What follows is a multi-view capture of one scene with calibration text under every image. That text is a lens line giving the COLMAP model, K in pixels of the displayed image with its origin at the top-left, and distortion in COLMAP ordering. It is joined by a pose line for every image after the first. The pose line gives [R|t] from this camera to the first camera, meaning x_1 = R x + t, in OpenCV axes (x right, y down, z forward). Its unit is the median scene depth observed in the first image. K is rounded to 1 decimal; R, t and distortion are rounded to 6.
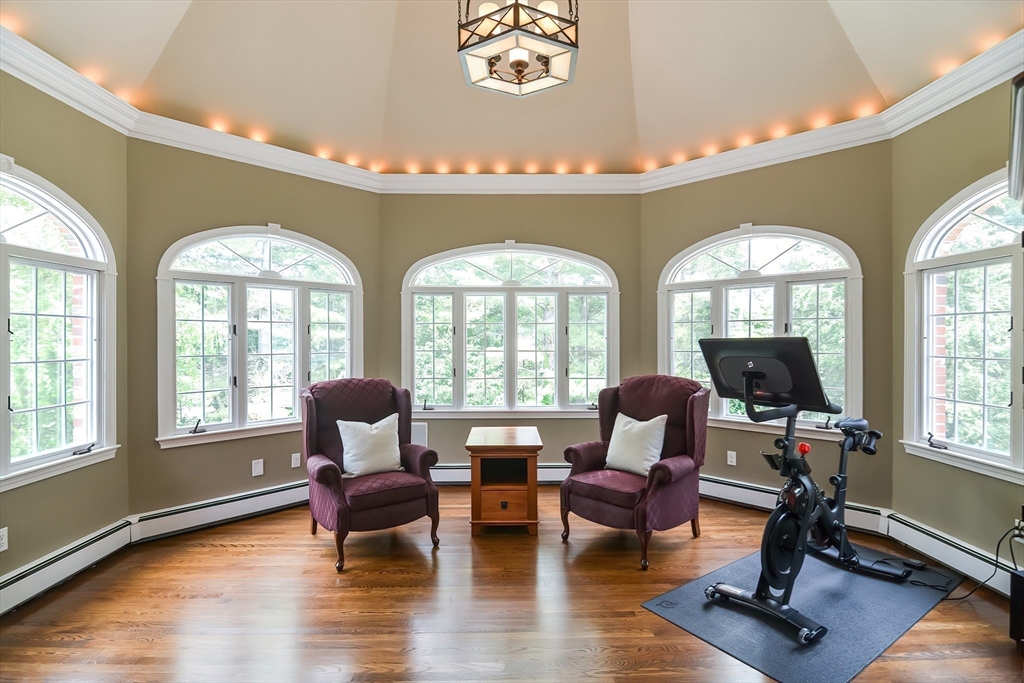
lens RADIAL K [[494.2, 0, 513.7], [0, 494.2, 337.1], [0, 0, 1]] dist [-0.005258, -0.000164]
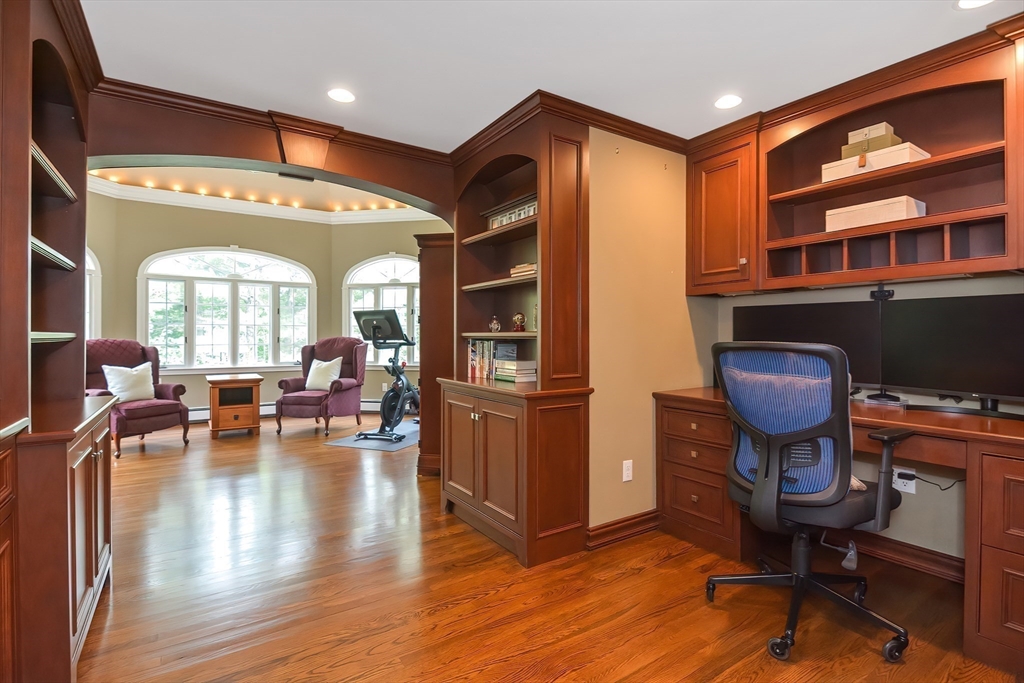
lens RADIAL K [[494.2, 0, 520.5], [0, 494.2, 335.7], [0, 0, 1]] dist [-0.005258, -0.000164]
pose [[0.837441, 0.003252, 0.546518, -0.119896], [-0.001770, 0.999993, -0.003239, 0.082398], [-0.546525, 0.001746, 0.837441, -0.811737]]
